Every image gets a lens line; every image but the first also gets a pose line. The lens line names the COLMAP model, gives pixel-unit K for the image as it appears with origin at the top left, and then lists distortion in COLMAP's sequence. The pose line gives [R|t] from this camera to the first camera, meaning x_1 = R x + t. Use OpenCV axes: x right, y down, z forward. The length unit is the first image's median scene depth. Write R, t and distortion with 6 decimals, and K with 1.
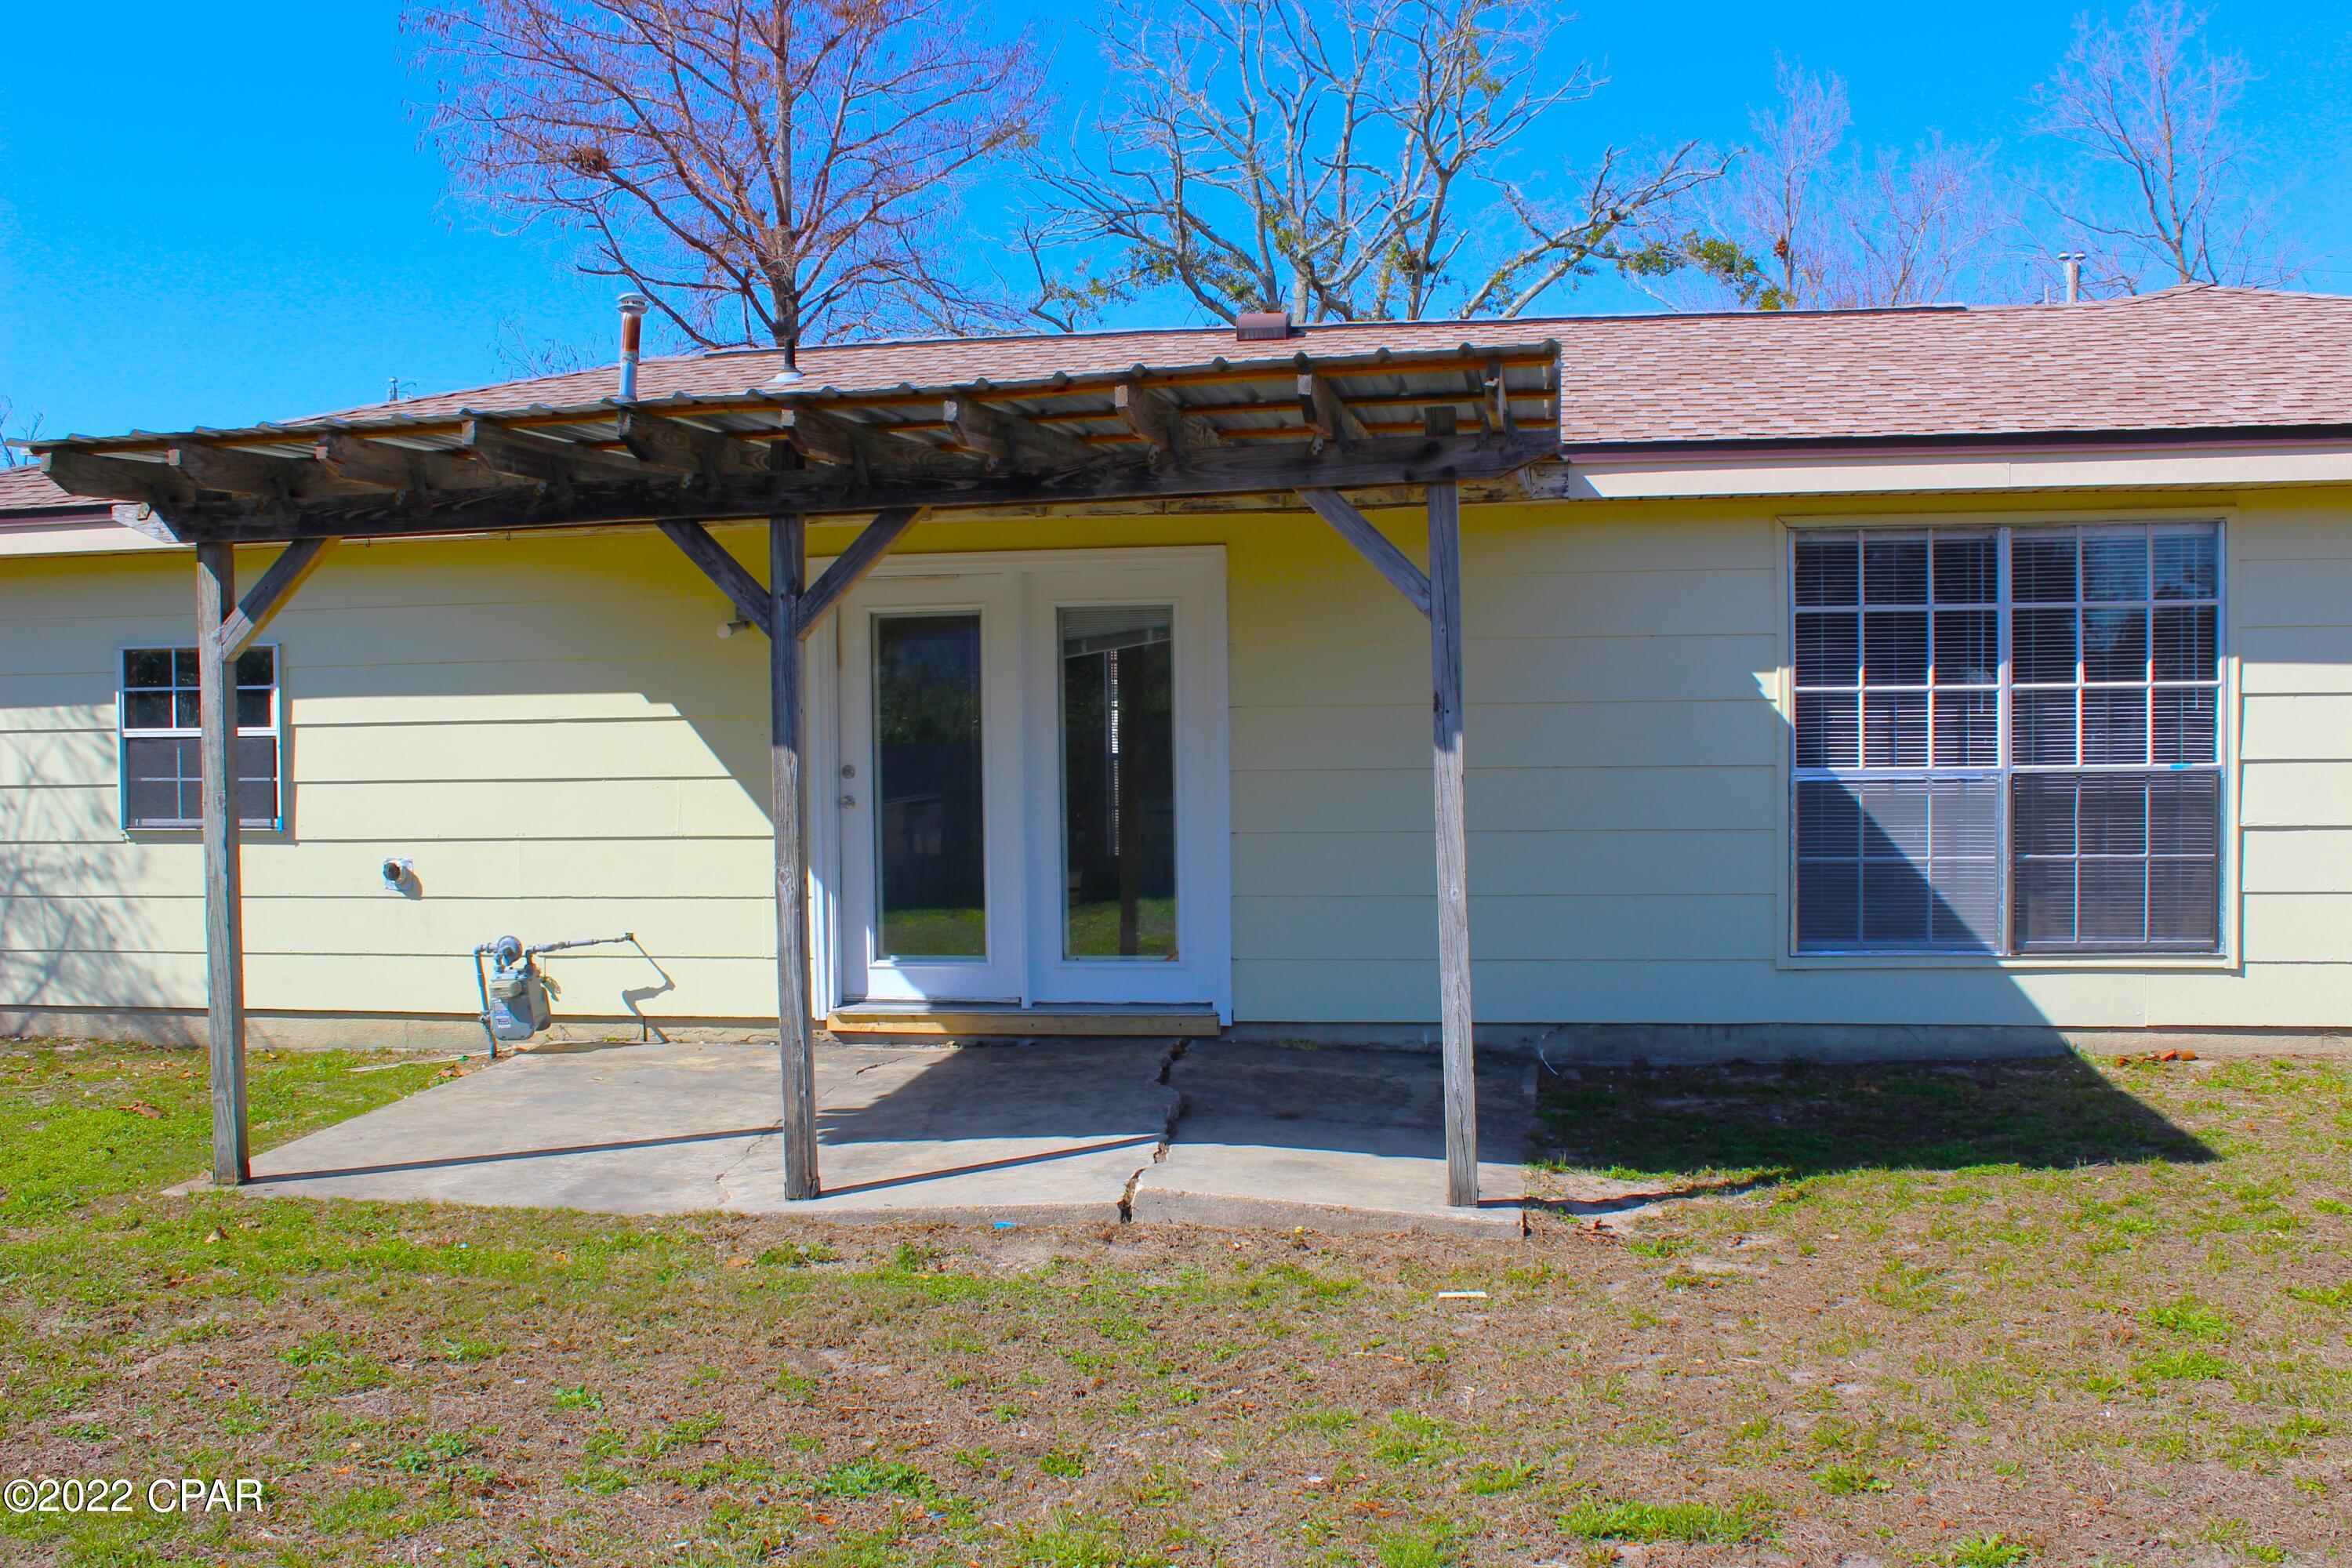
lens RADIAL K [[2113.4, 0, 1225.3], [0, 2113.4, 795.2], [0, 0, 1]] dist [-0.147087, 0.131842]
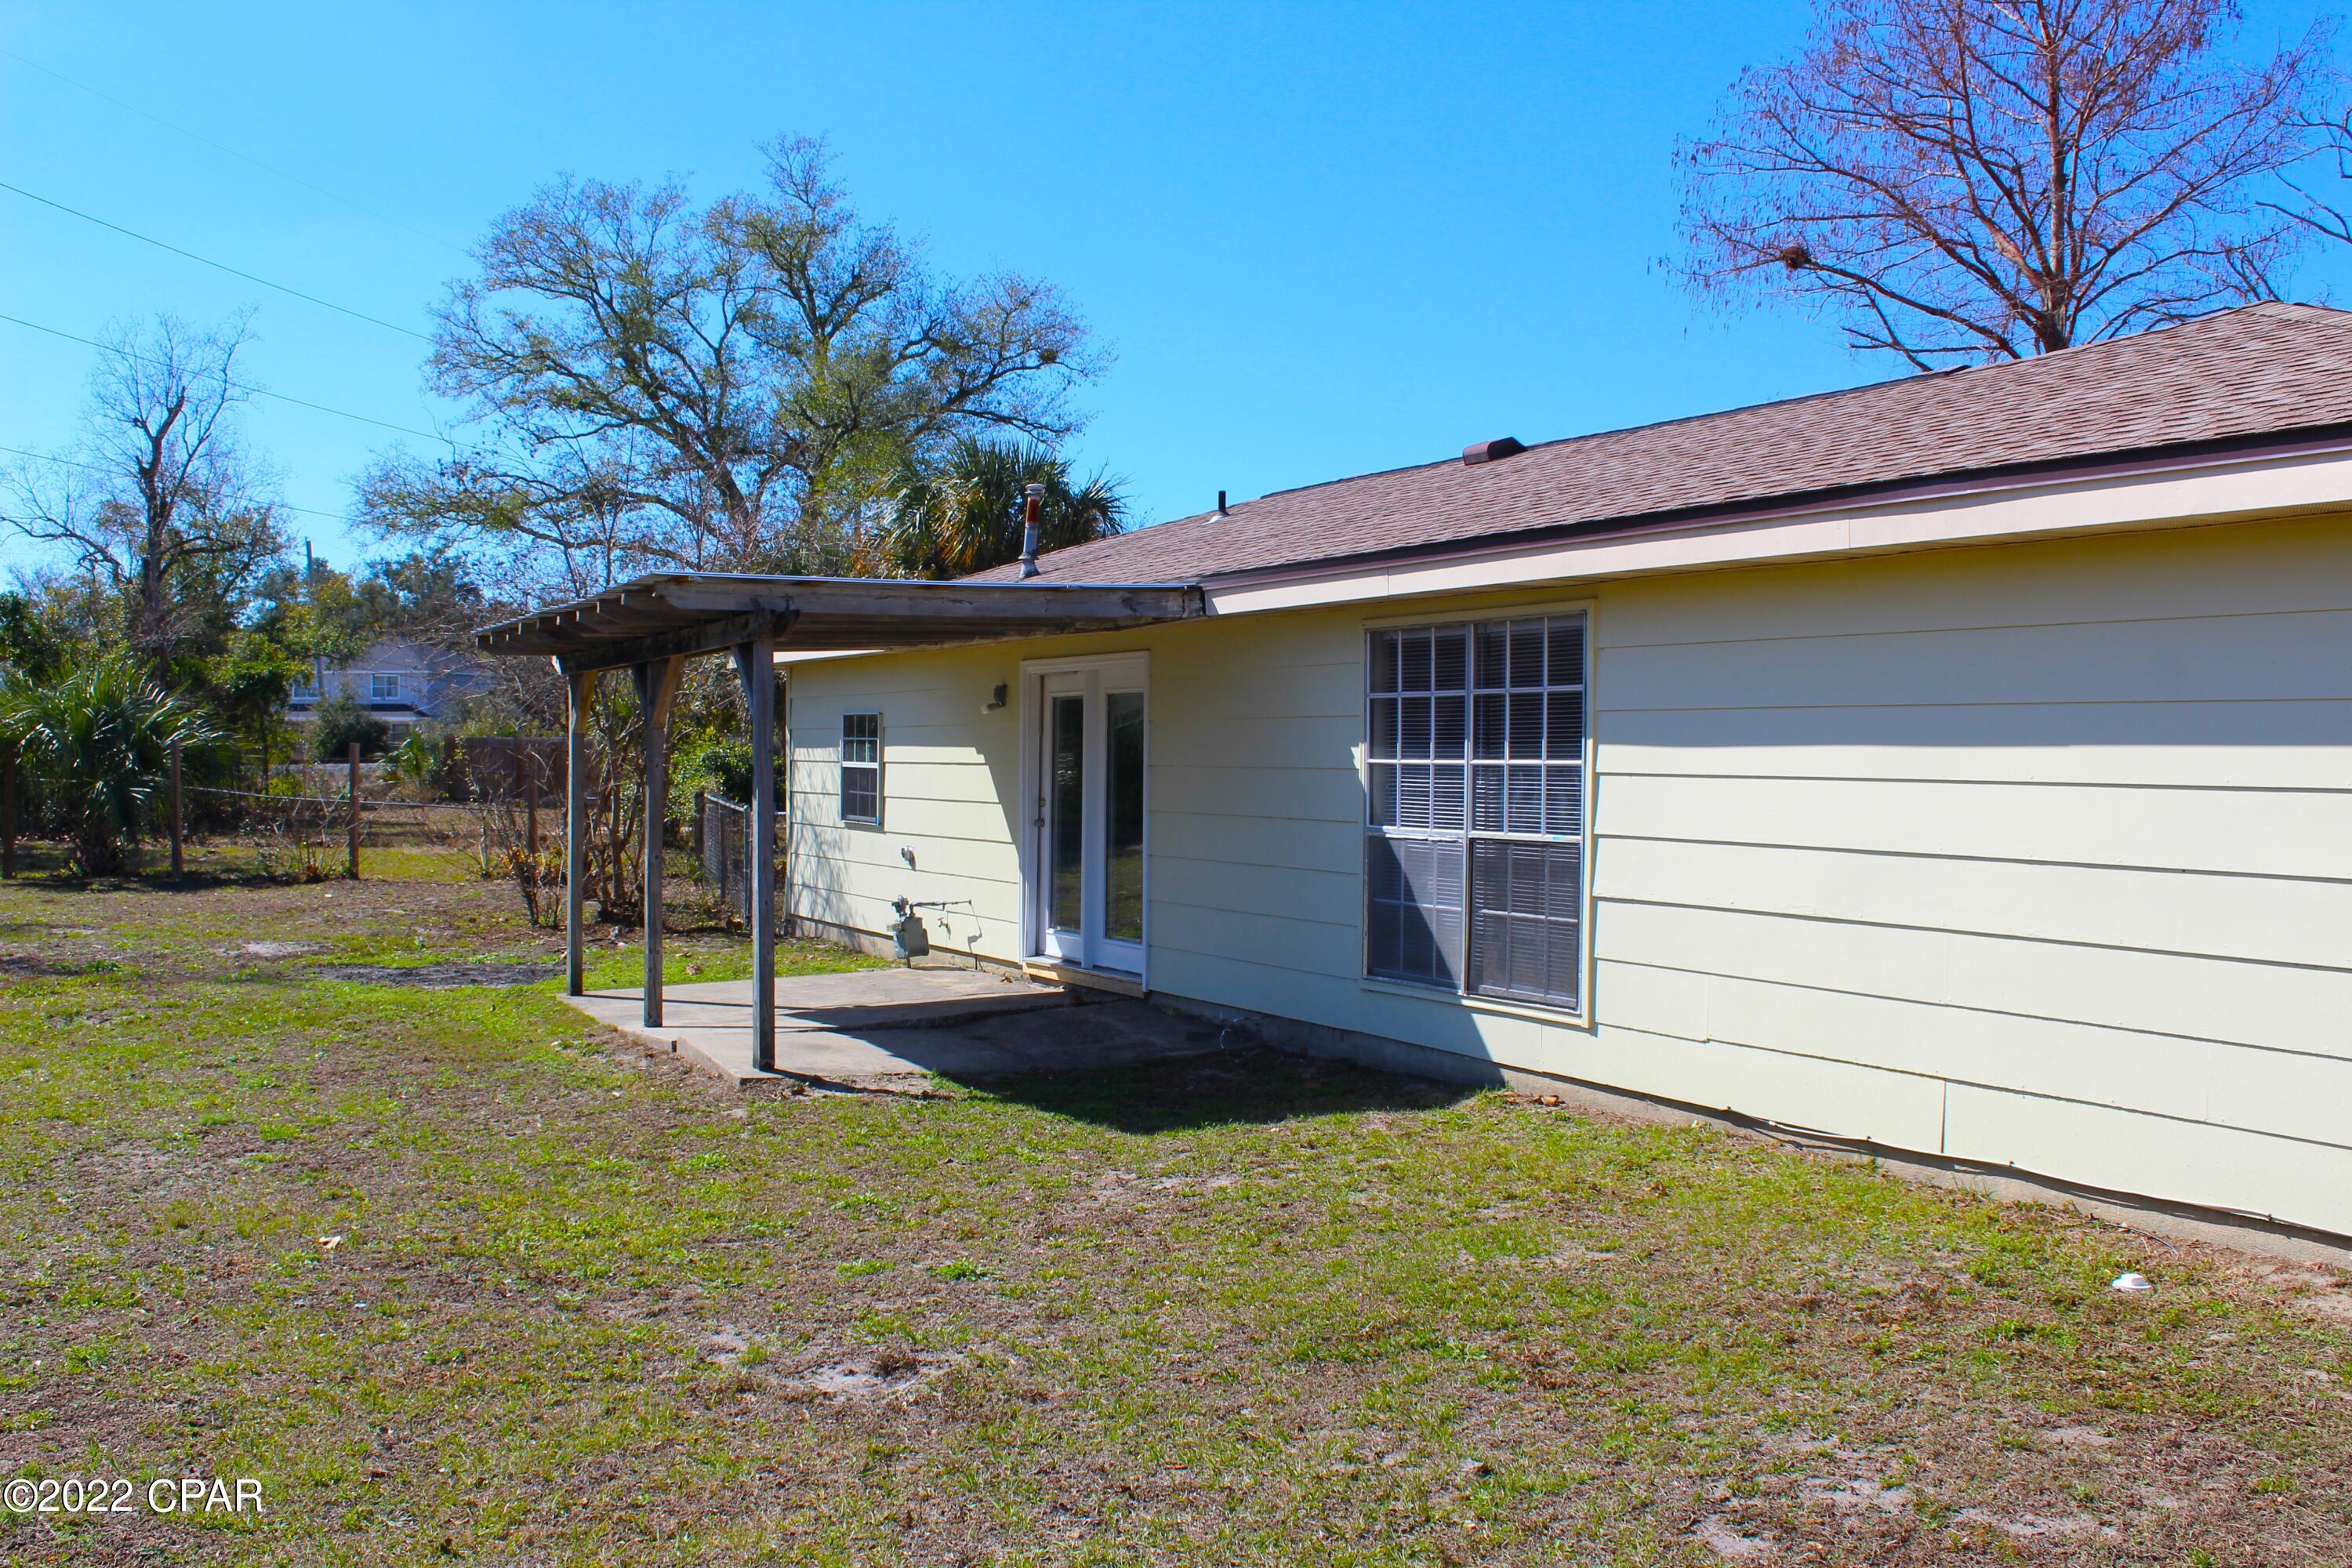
lens RADIAL K [[2113.4, 0, 1225.3], [0, 2113.4, 795.2], [0, 0, 1]] dist [-0.147087, 0.131842]
pose [[0.641310, 0.032707, -0.766584, 1.176346], [-0.041051, 0.999123, 0.008287, -0.037488], [0.766183, 0.026155, 0.642090, 0.140364]]
